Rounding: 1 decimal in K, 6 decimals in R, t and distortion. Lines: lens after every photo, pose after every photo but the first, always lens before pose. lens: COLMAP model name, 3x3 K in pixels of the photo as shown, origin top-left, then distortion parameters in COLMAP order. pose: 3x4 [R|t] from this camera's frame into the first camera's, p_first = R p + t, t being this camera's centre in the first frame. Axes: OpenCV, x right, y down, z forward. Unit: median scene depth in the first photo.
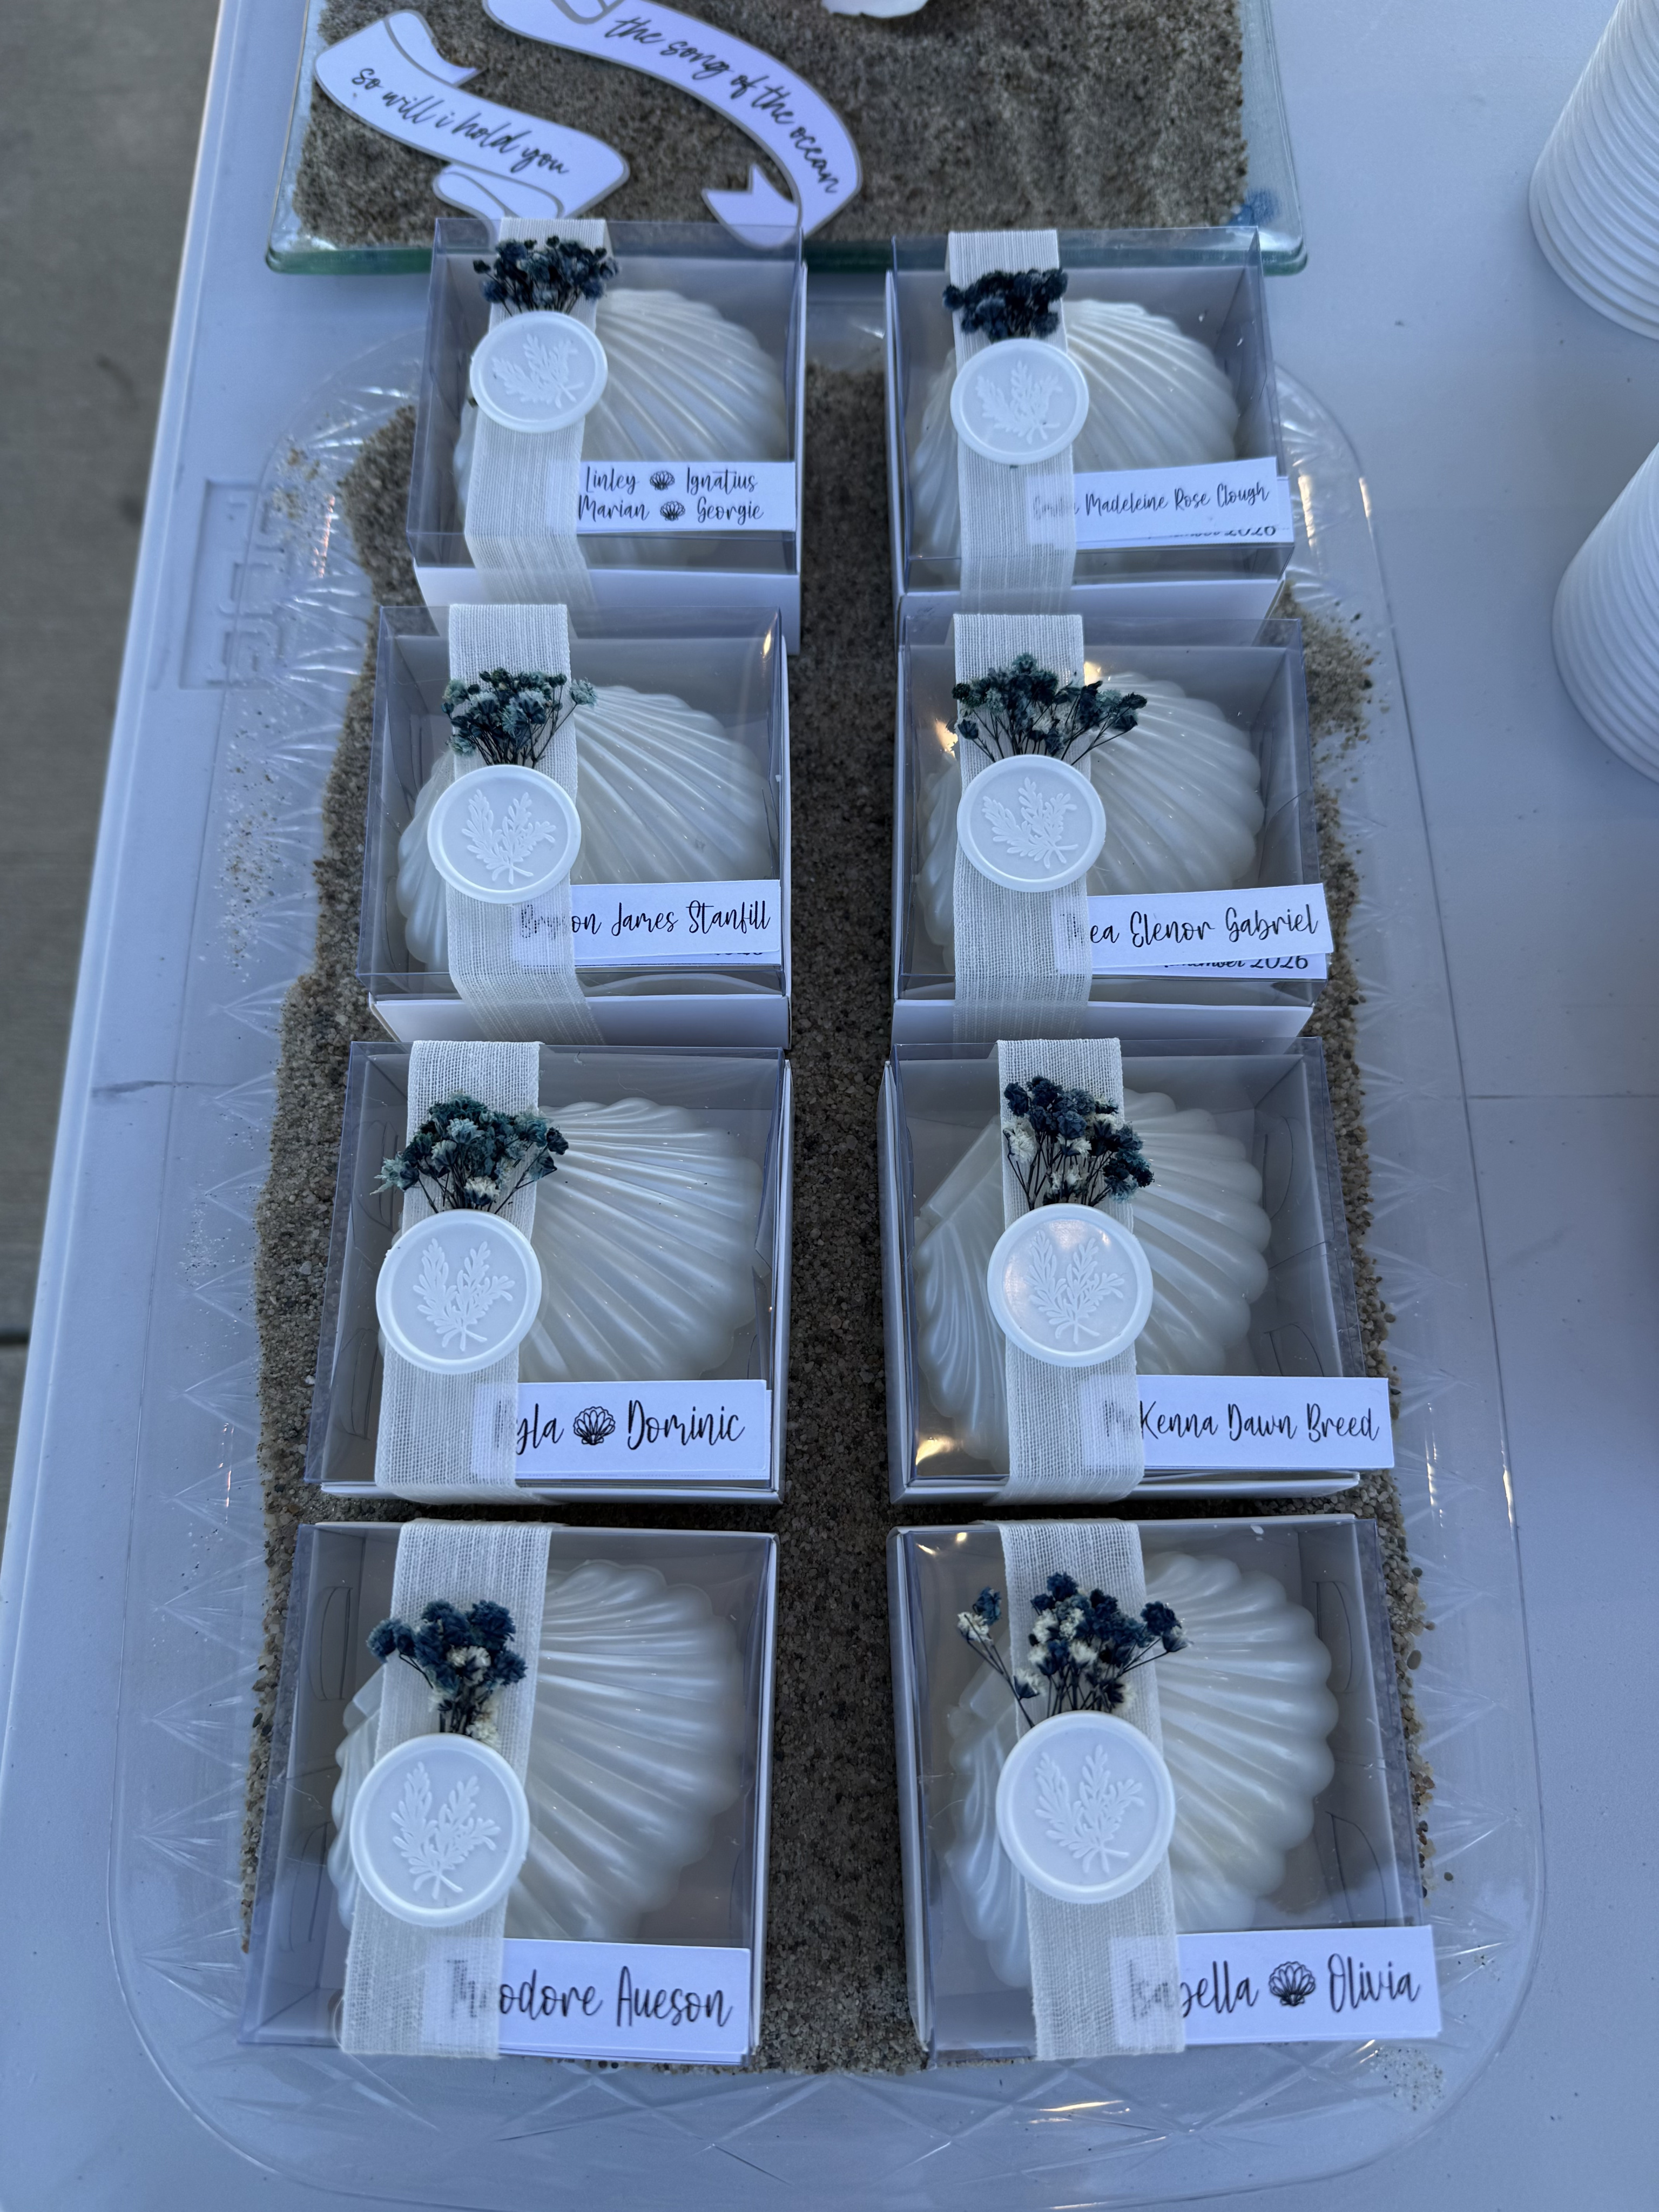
lens RADIAL K [[1606.8, 0, 829.5], [0, 1606.8, 1106.0], [0, 0, 1]] dist [0.050771, -0.074384]
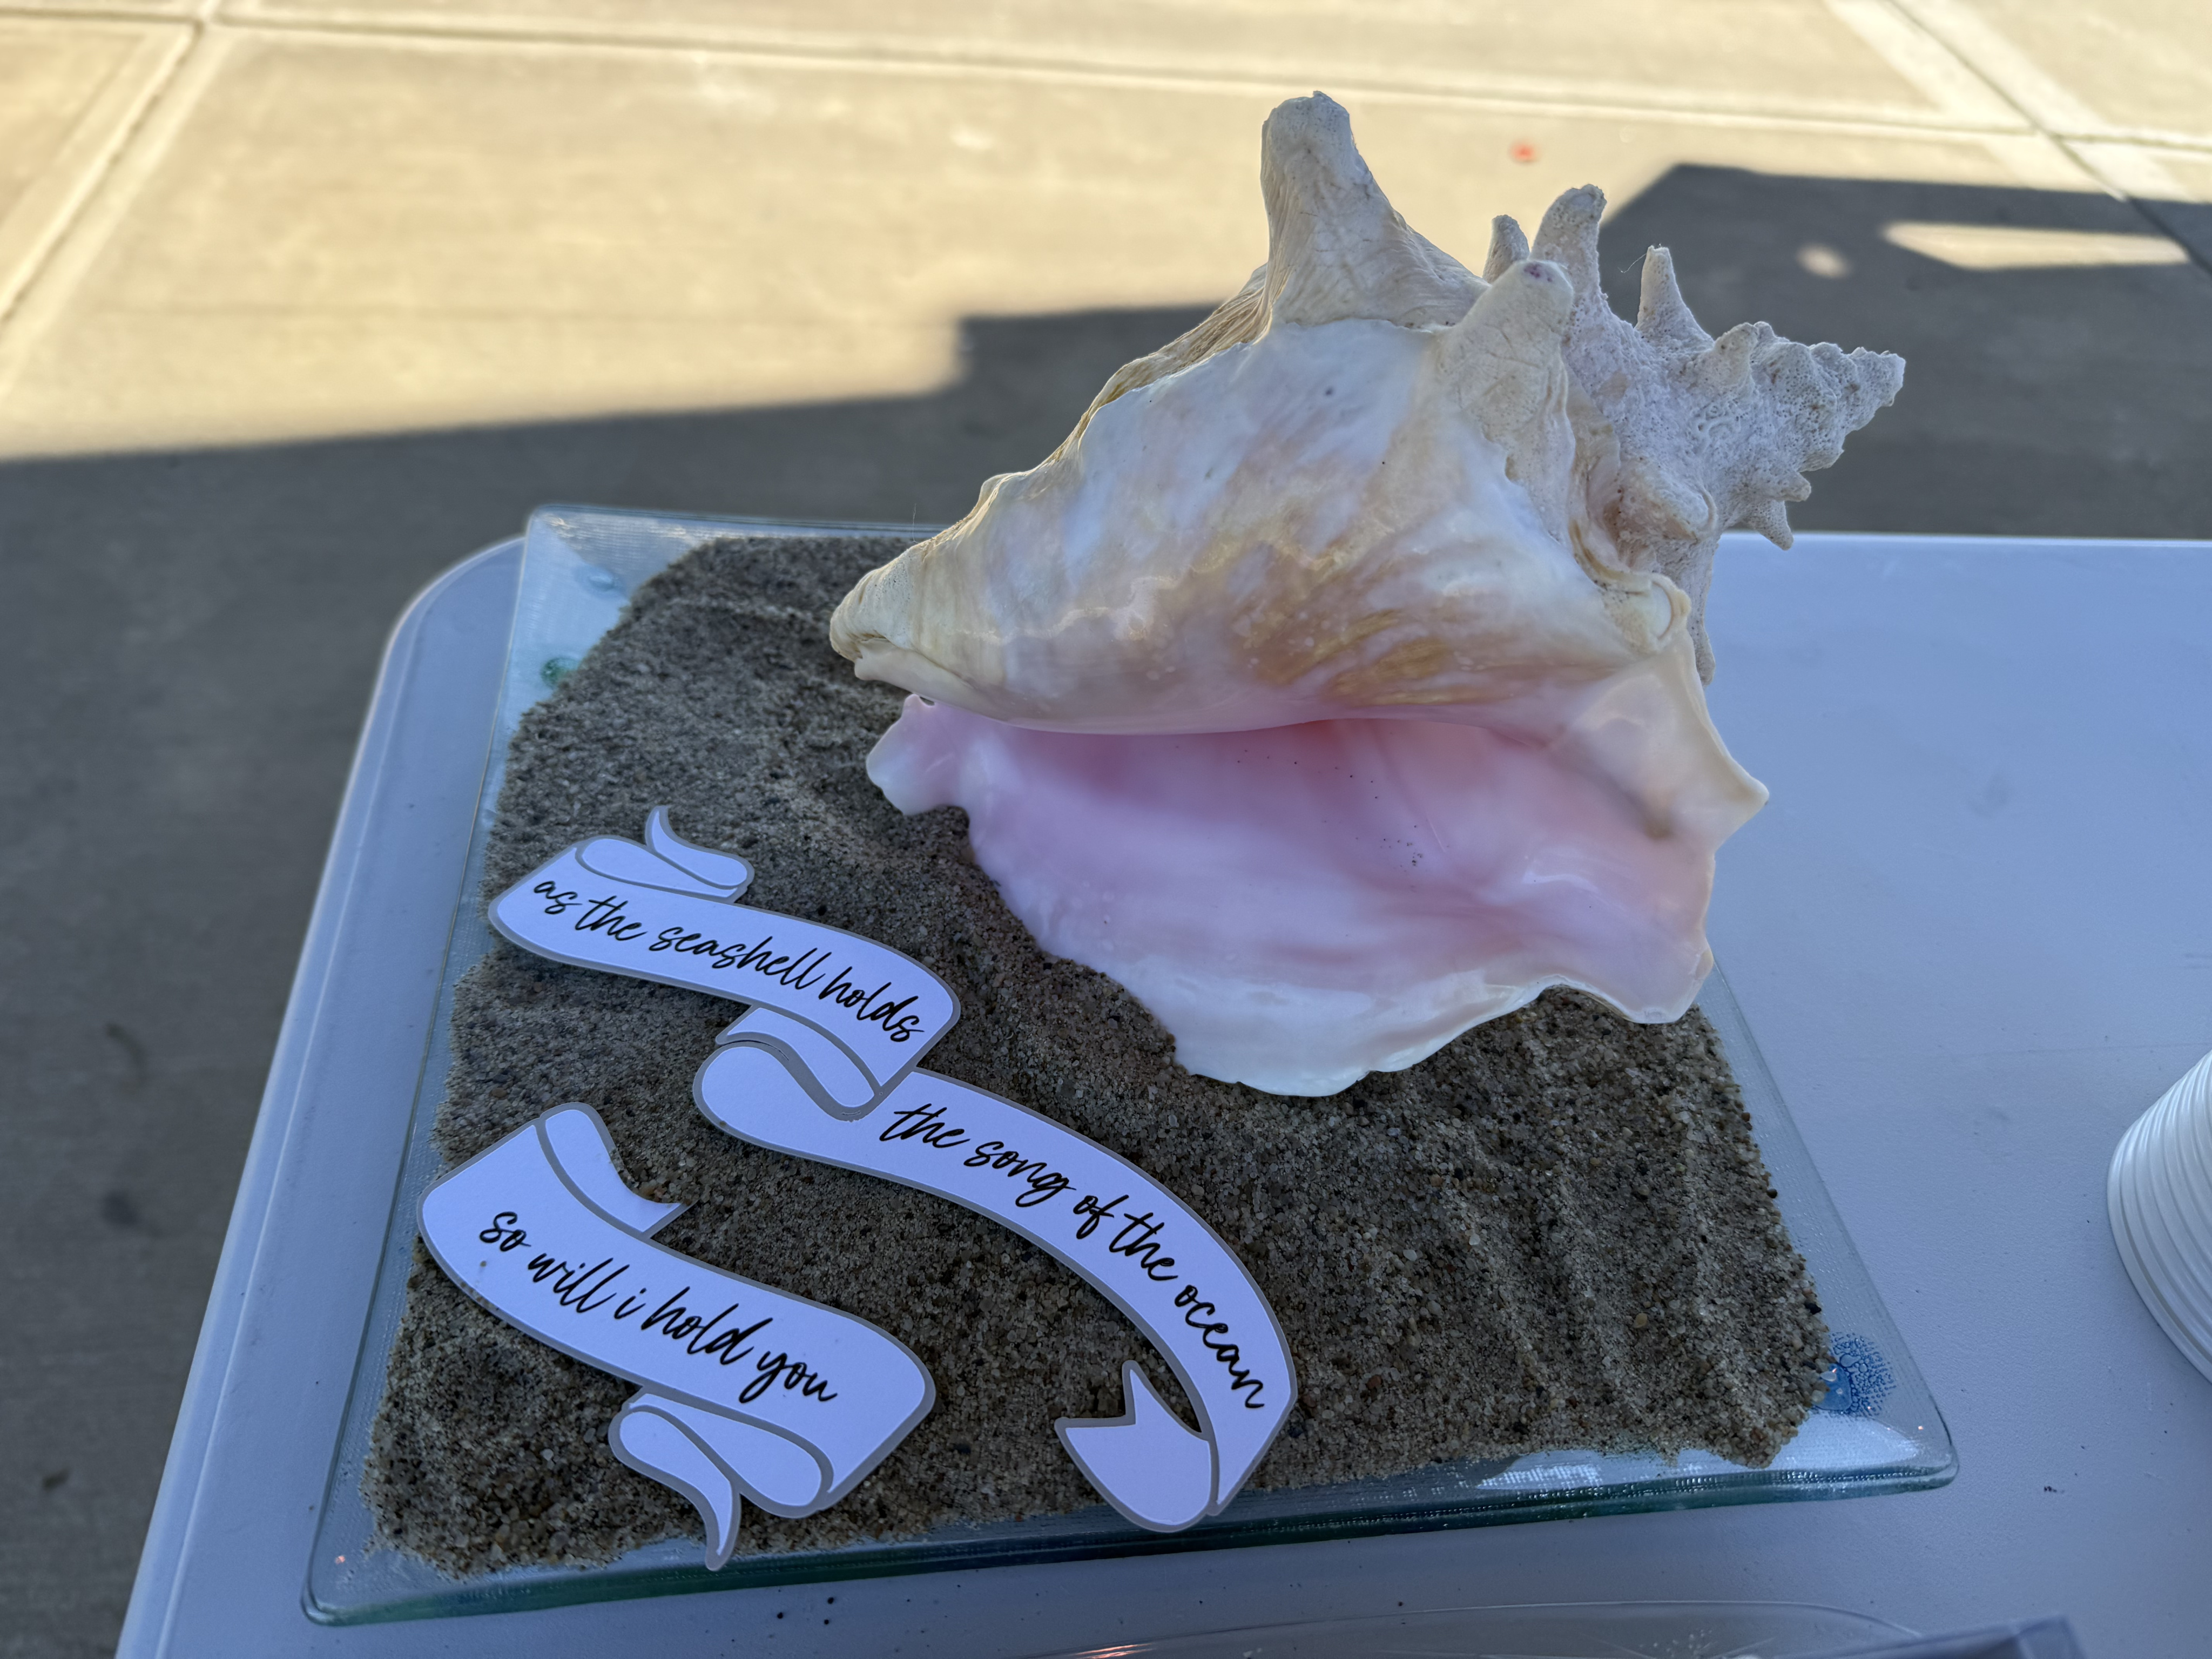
lens RADIAL K [[1588.9, 0, 1106.0], [0, 1588.9, 829.5], [0, 0, 1]] dist [0.064530, -0.073794]
pose [[0.989321, -0.007648, 0.145555, -0.144401], [0.068863, 0.904664, -0.420524, -0.501411], [-0.128463, 0.426057, 0.895529, 0.343401]]
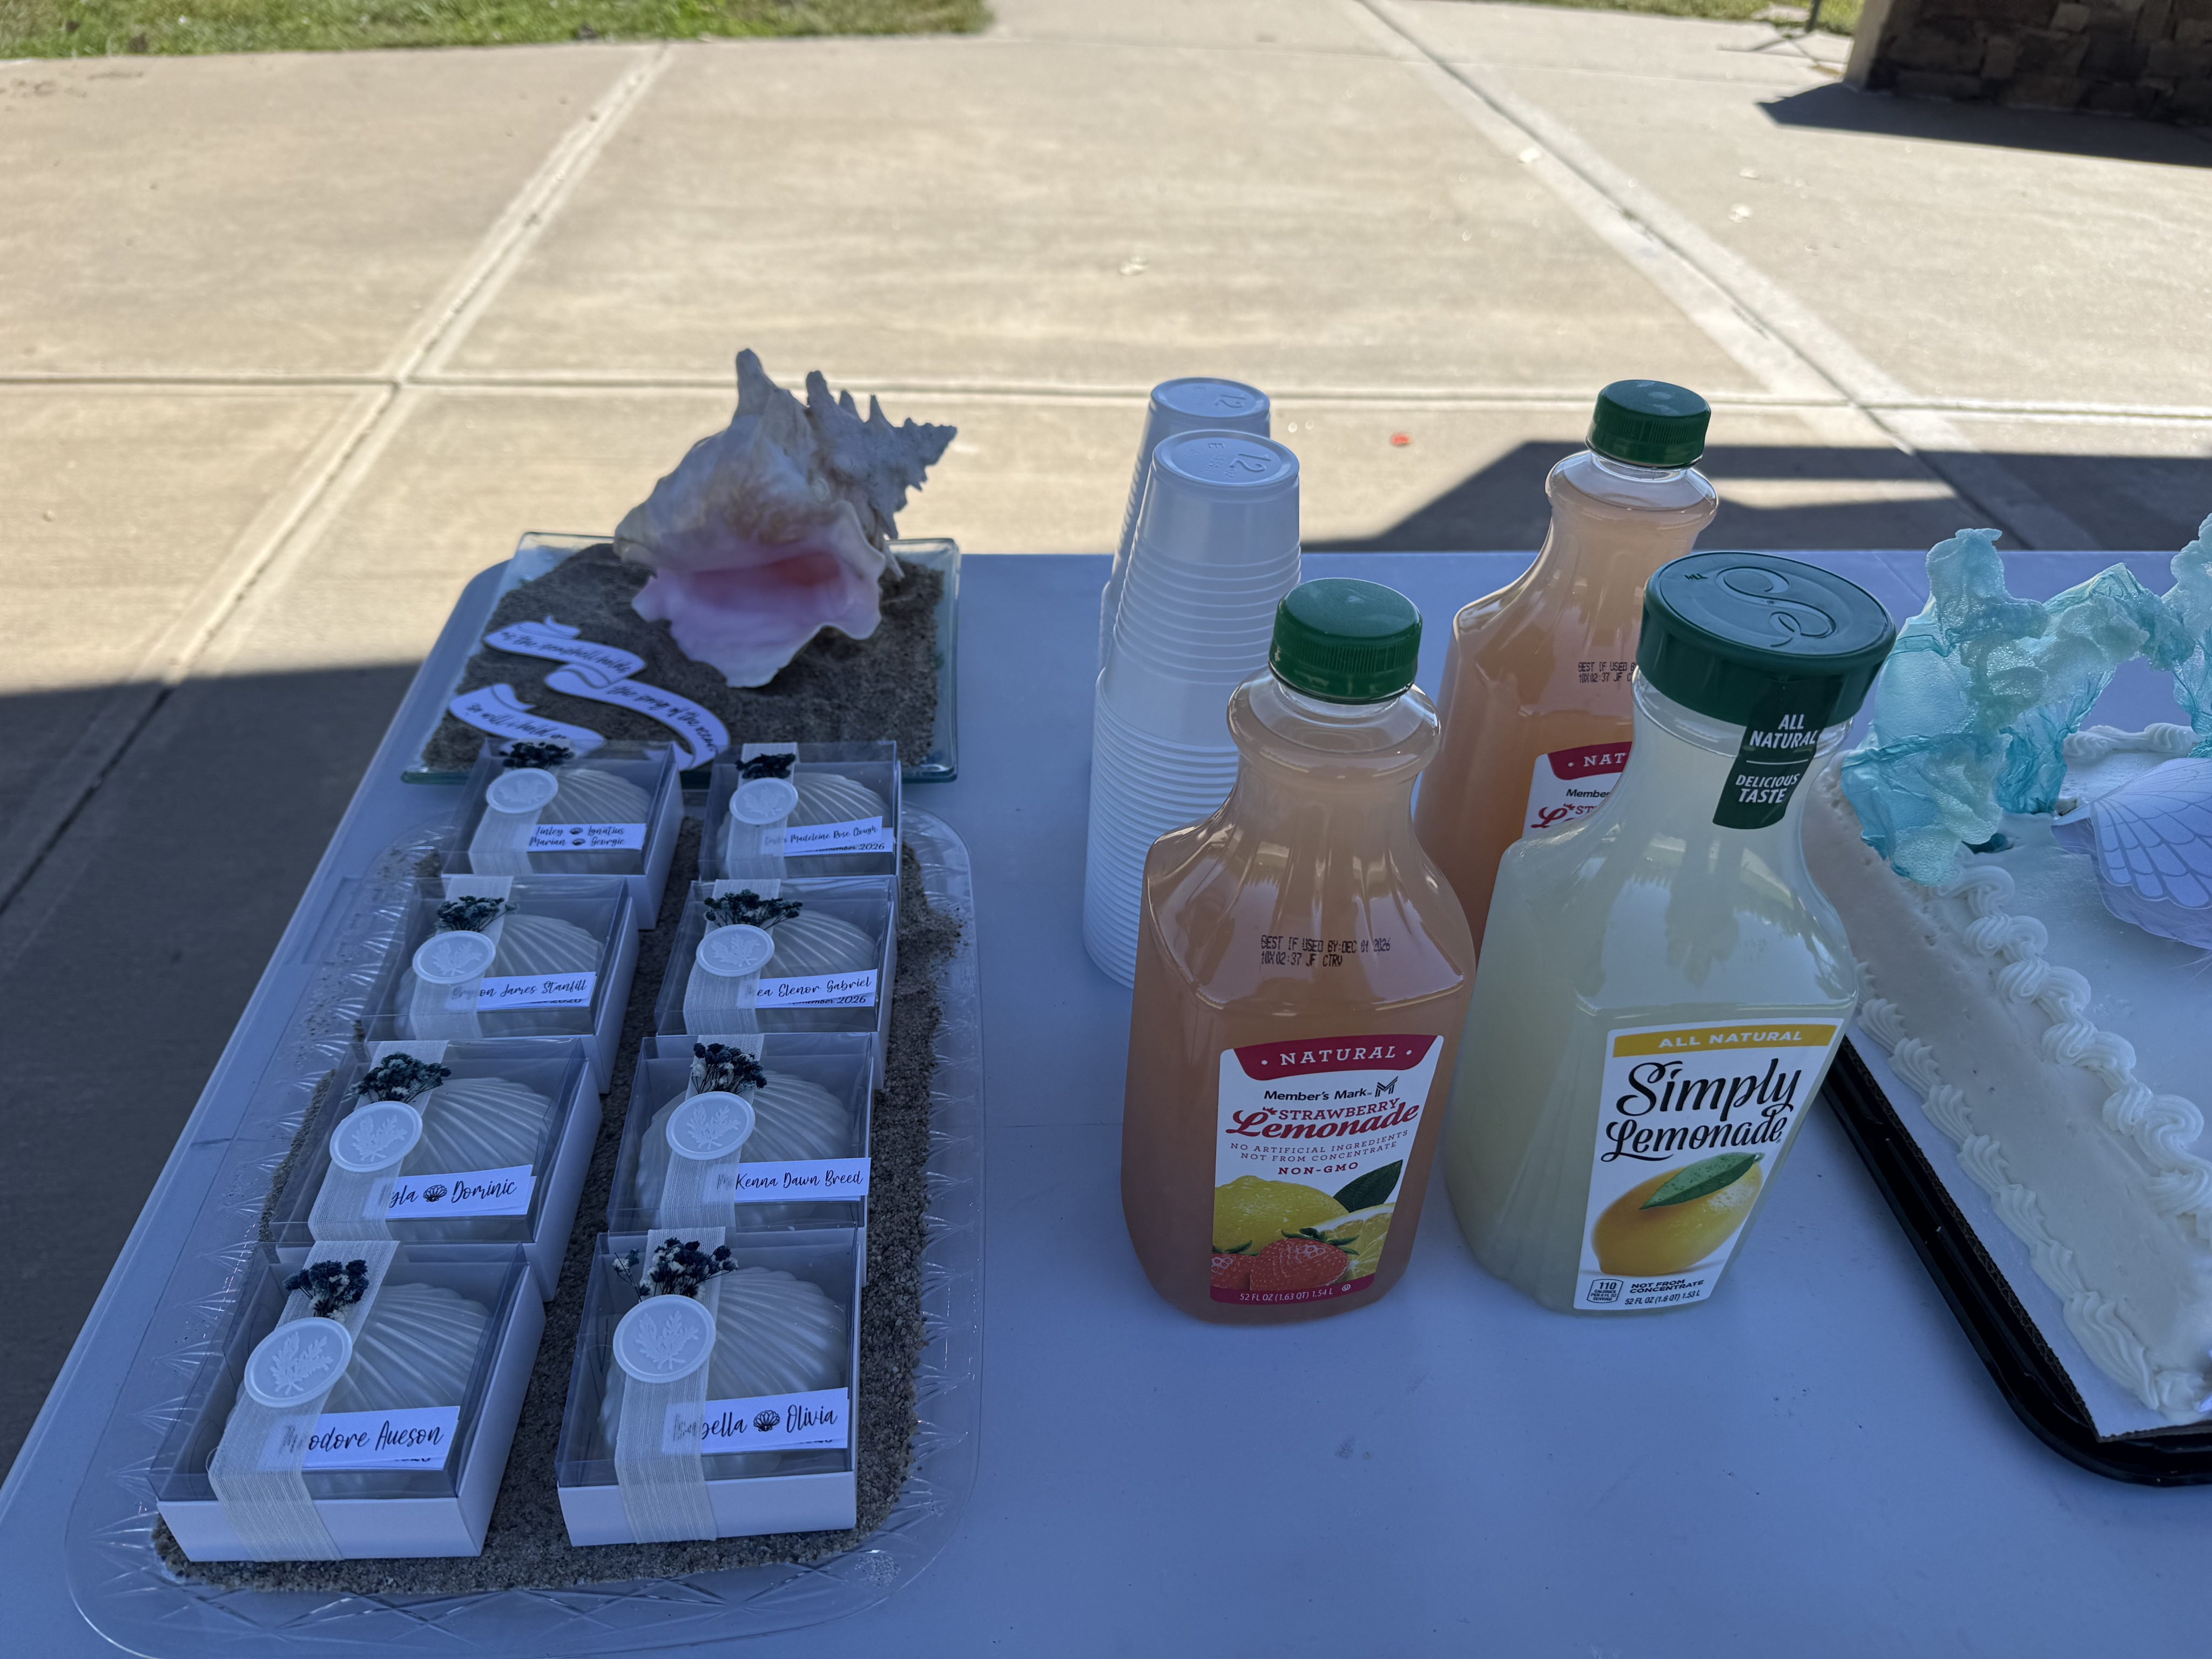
lens RADIAL K [[1595.2, 0, 1136.3], [0, 1595.2, 836.2], [0, 0, 1]] dist [-0.005676, 0.004563]
pose [[0.995786, -0.011338, 0.090999, 0.327546], [0.061906, 0.815198, -0.575864, 0.640788], [-0.067653, 0.579071, 0.812465, -0.518286]]
